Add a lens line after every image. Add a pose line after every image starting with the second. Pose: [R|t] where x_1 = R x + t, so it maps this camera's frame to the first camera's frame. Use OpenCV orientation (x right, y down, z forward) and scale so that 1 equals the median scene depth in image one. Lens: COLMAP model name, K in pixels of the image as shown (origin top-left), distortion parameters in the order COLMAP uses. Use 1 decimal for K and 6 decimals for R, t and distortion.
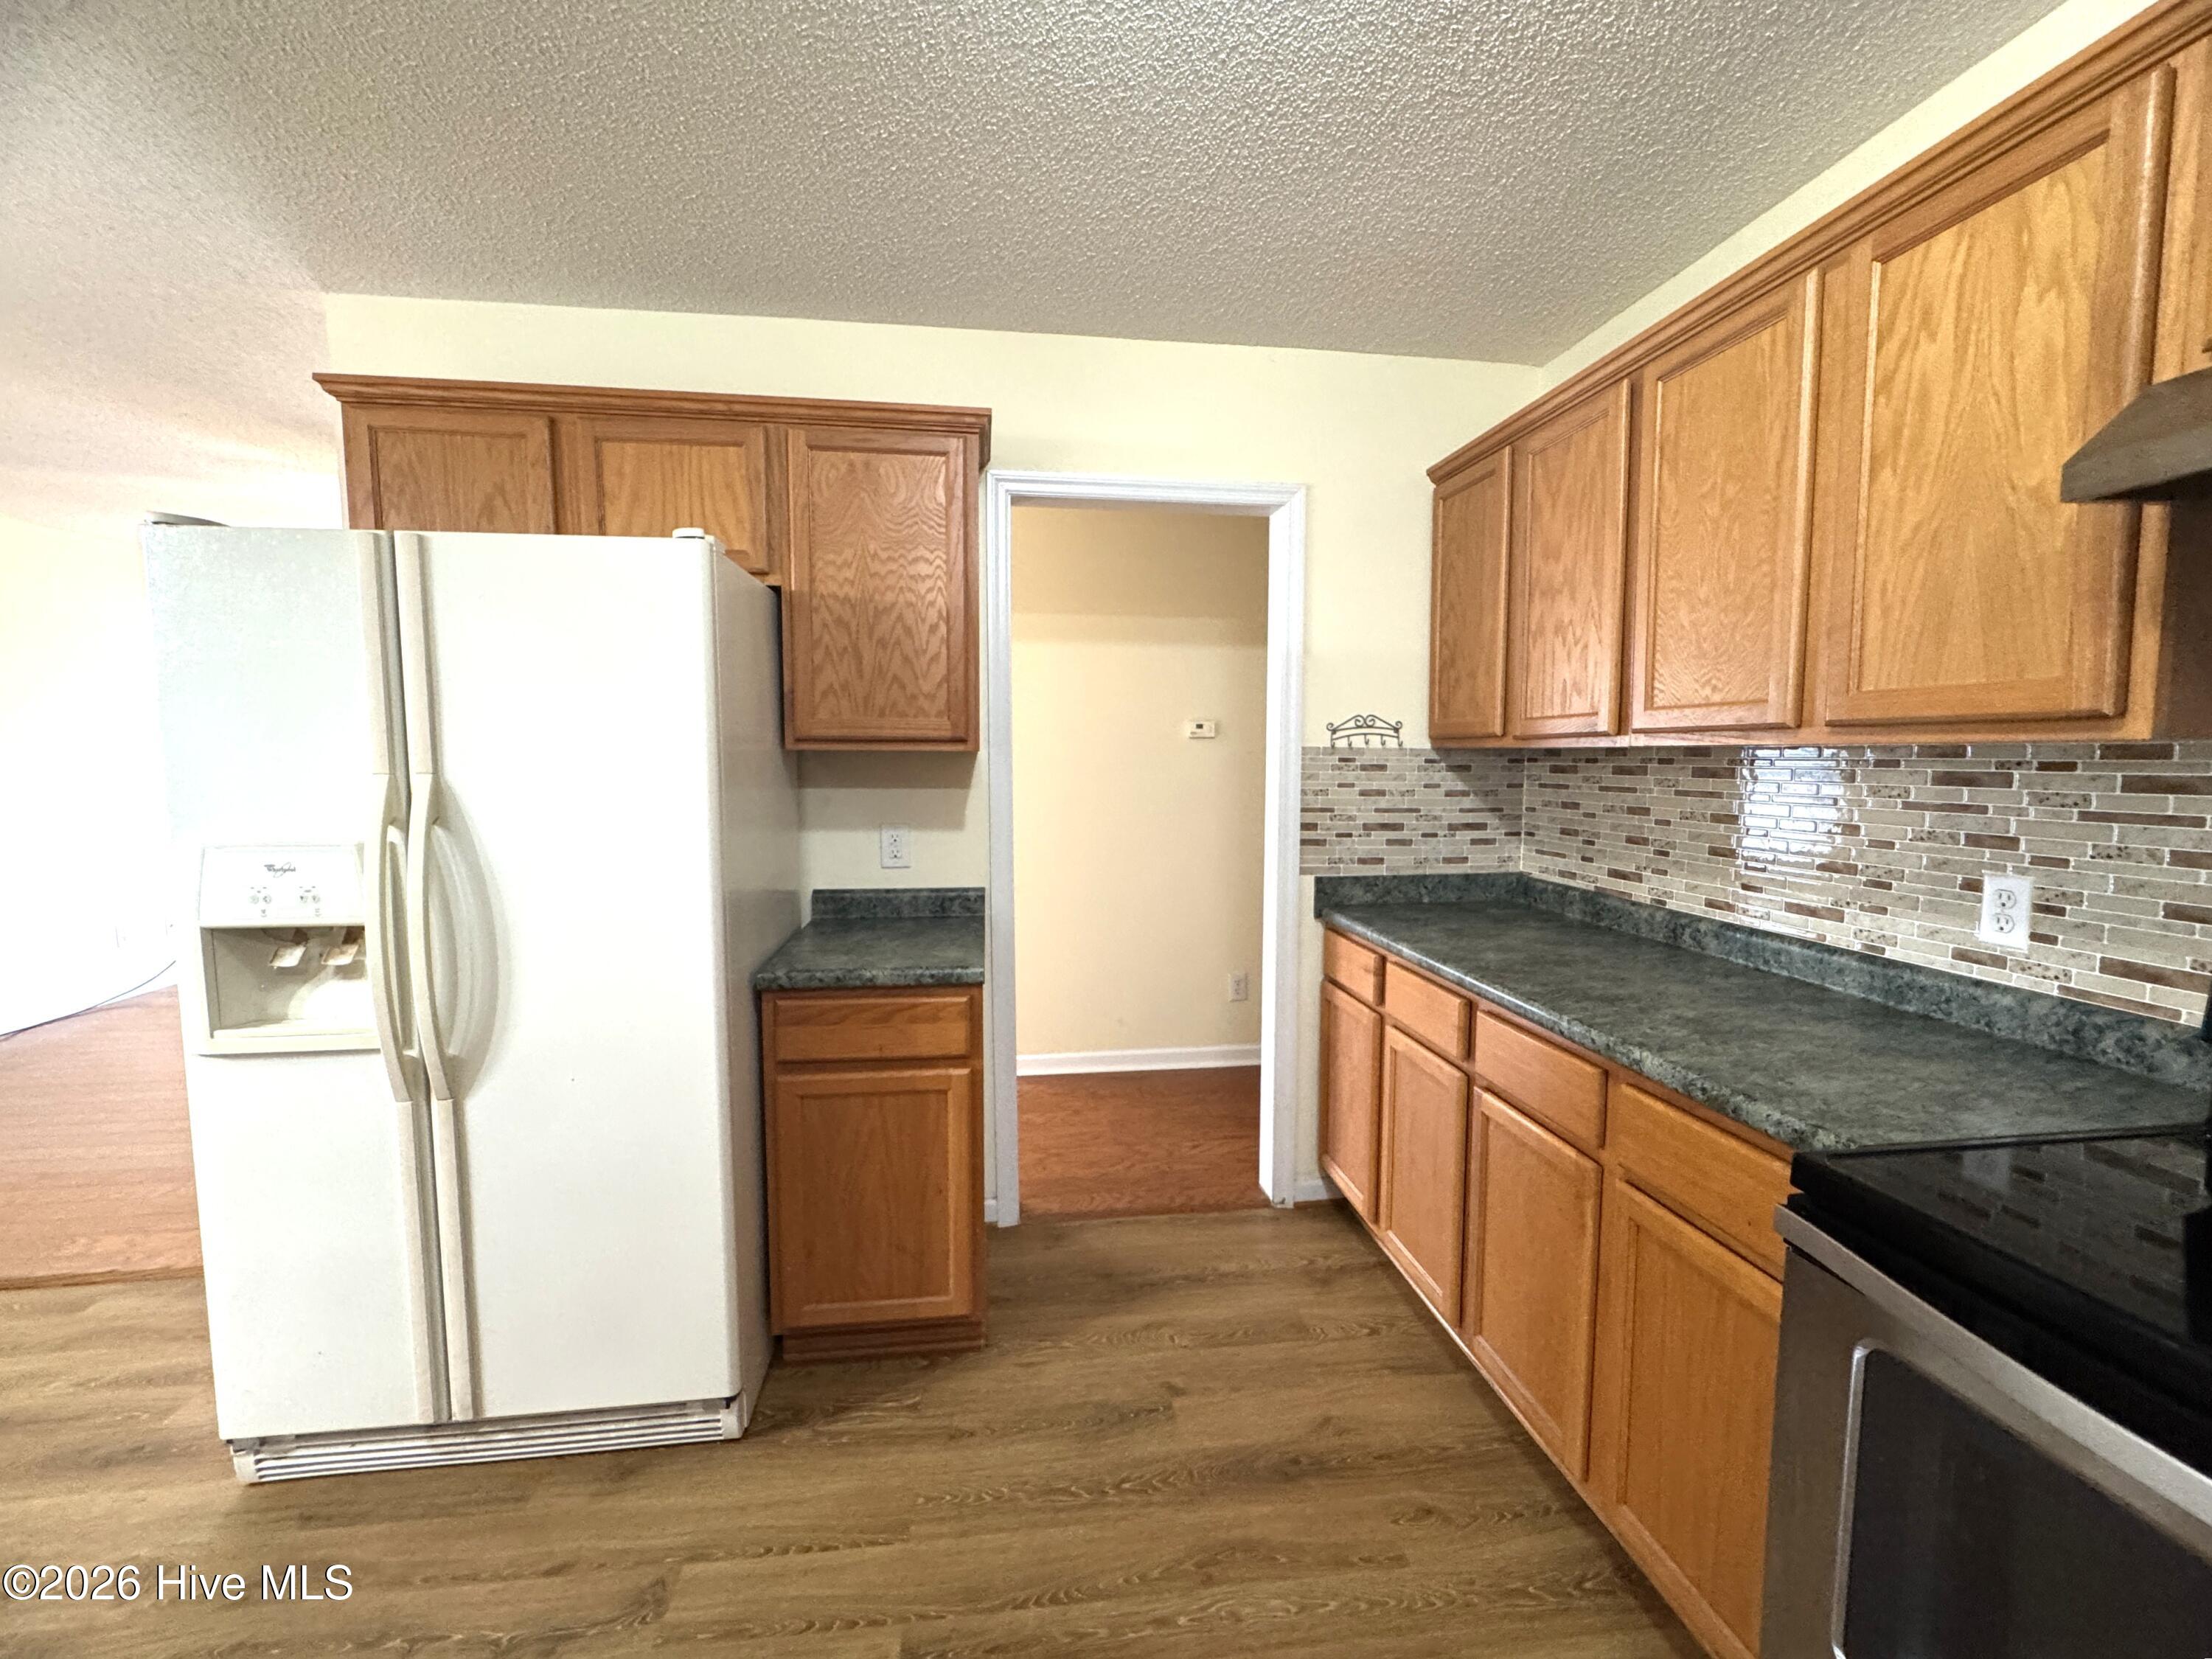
lens RADIAL K [[917.0, 0, 1102.7], [0, 917.0, 827.8], [0, 0, 1]] dist [-0.001609, -0.000030]
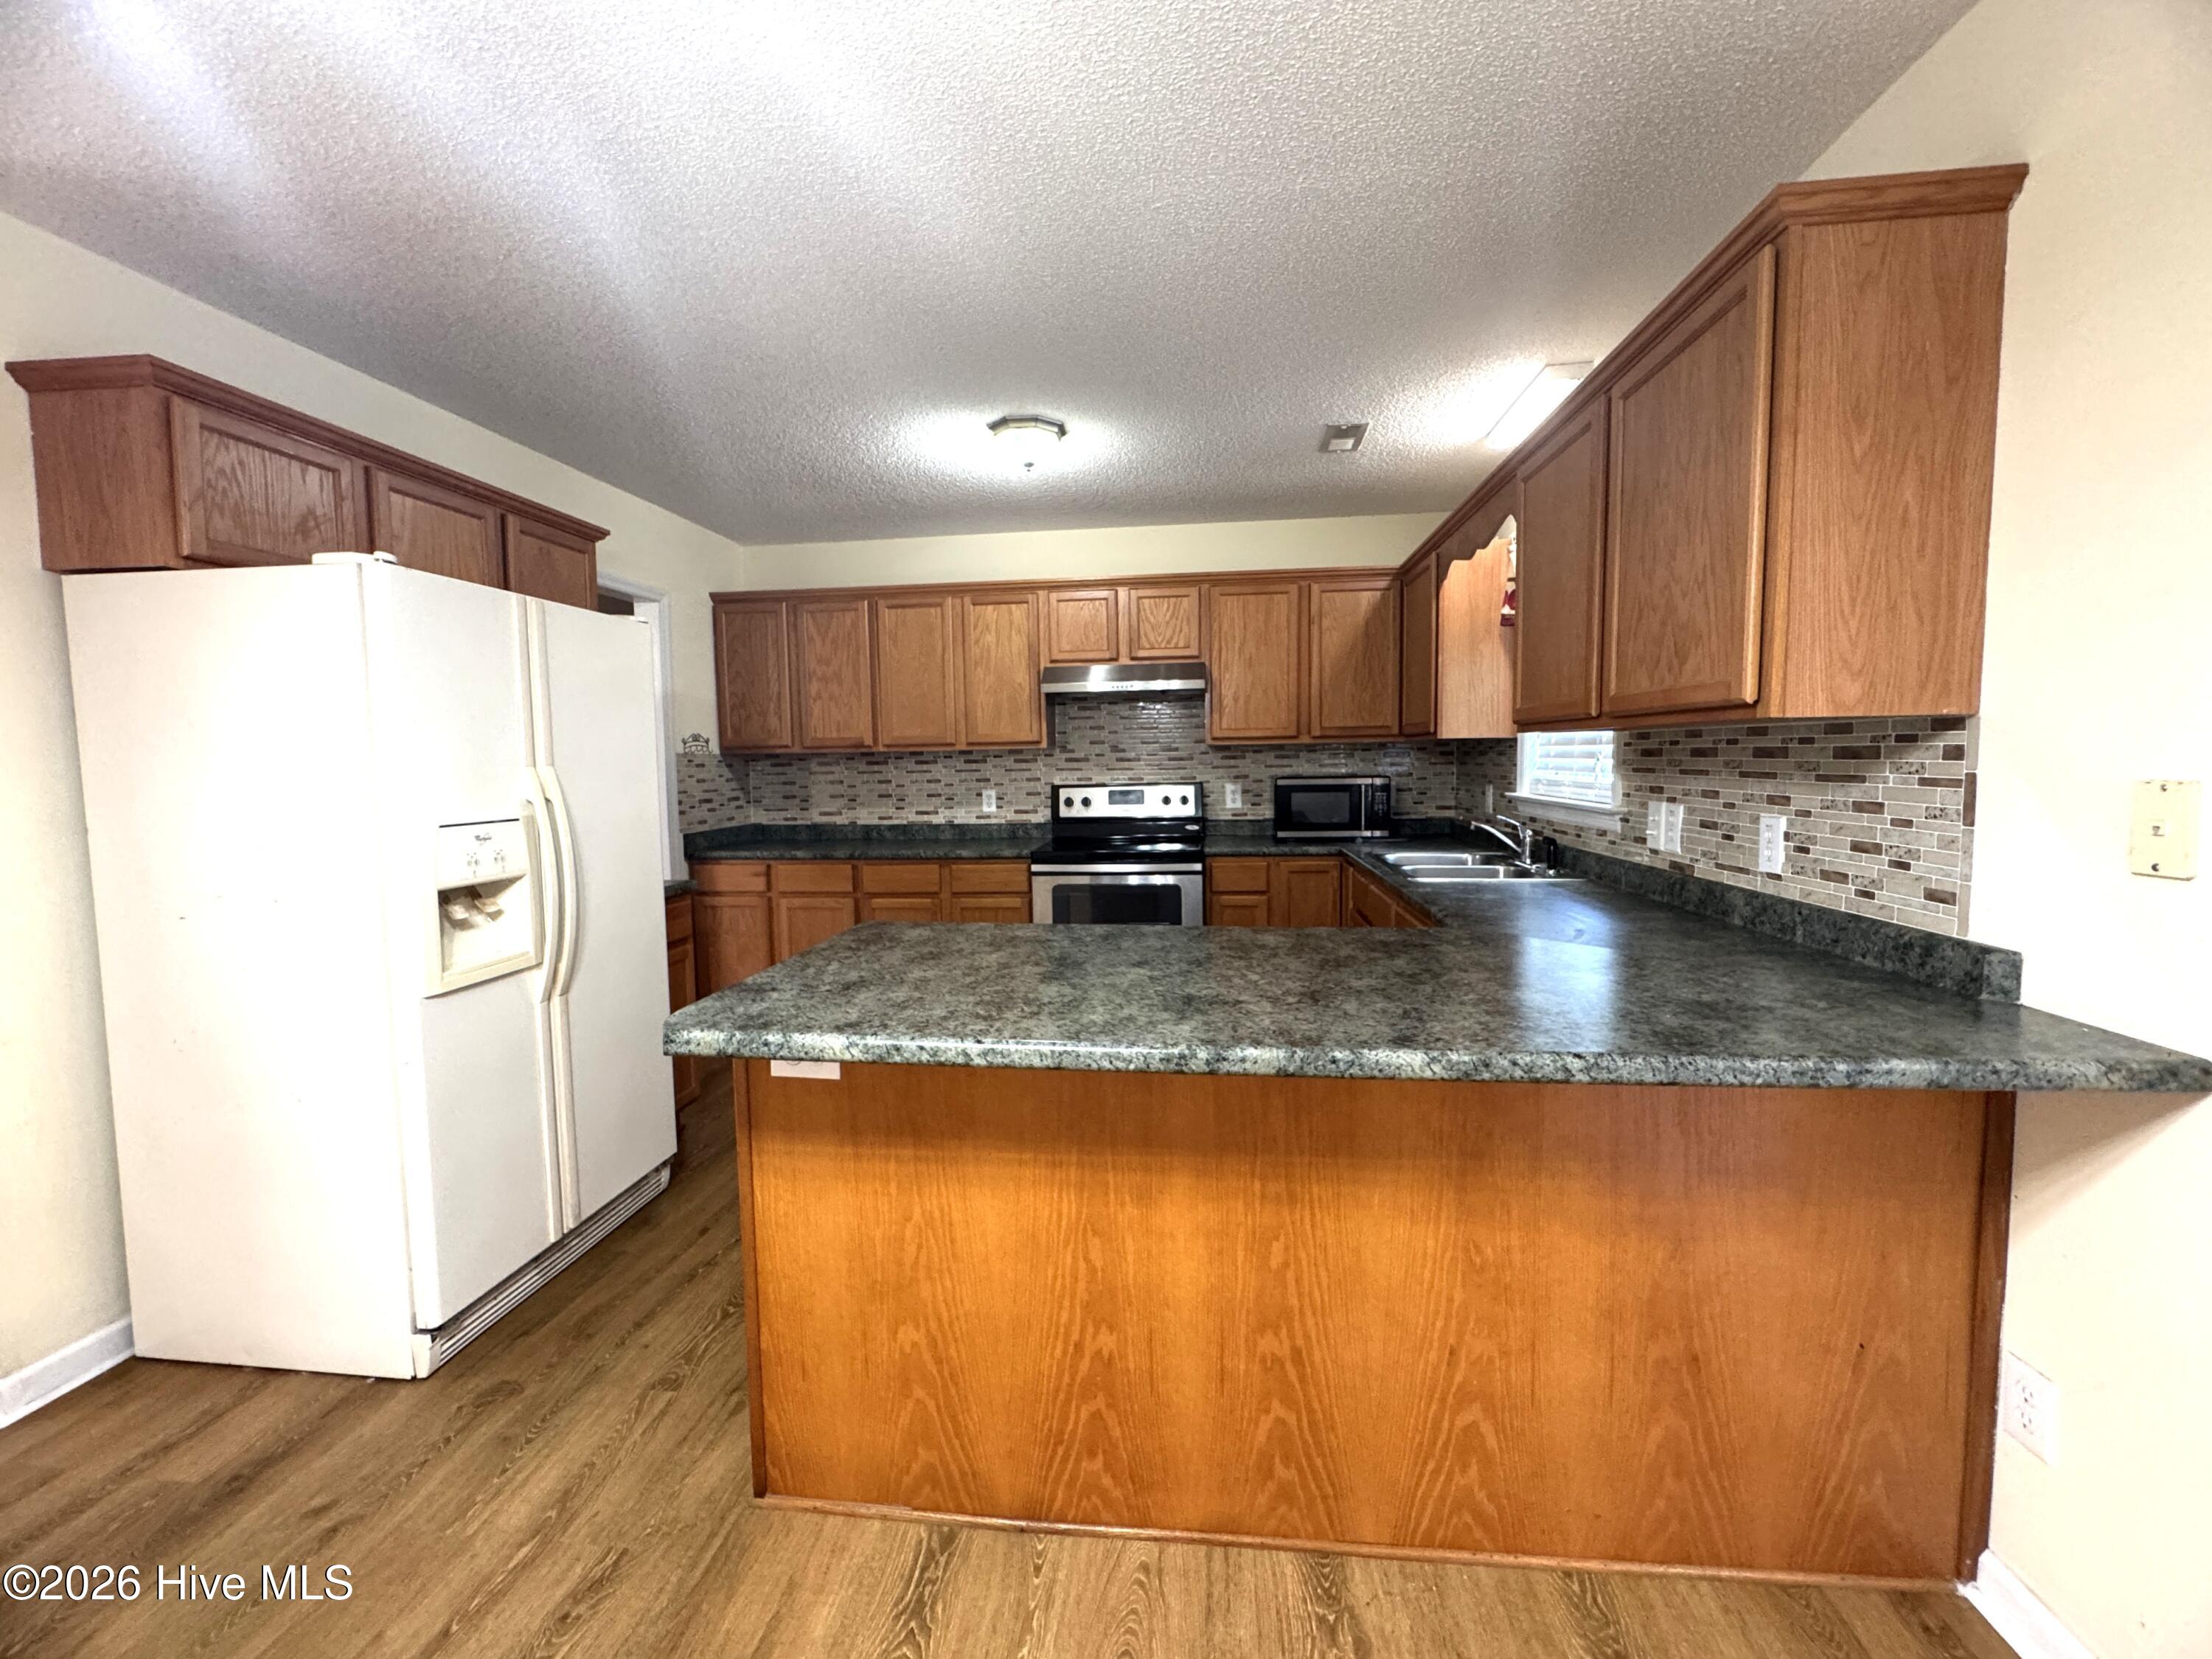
lens RADIAL K [[917.0, 0, 1102.7], [0, 917.0, 827.8], [0, 0, 1]] dist [-0.001609, -0.000030]
pose [[0.247307, -0.077084, 0.965866, -1.519327], [0.094551, 0.993993, 0.055119, 0.031945], [-0.964313, 0.077692, 0.253109, -0.153461]]
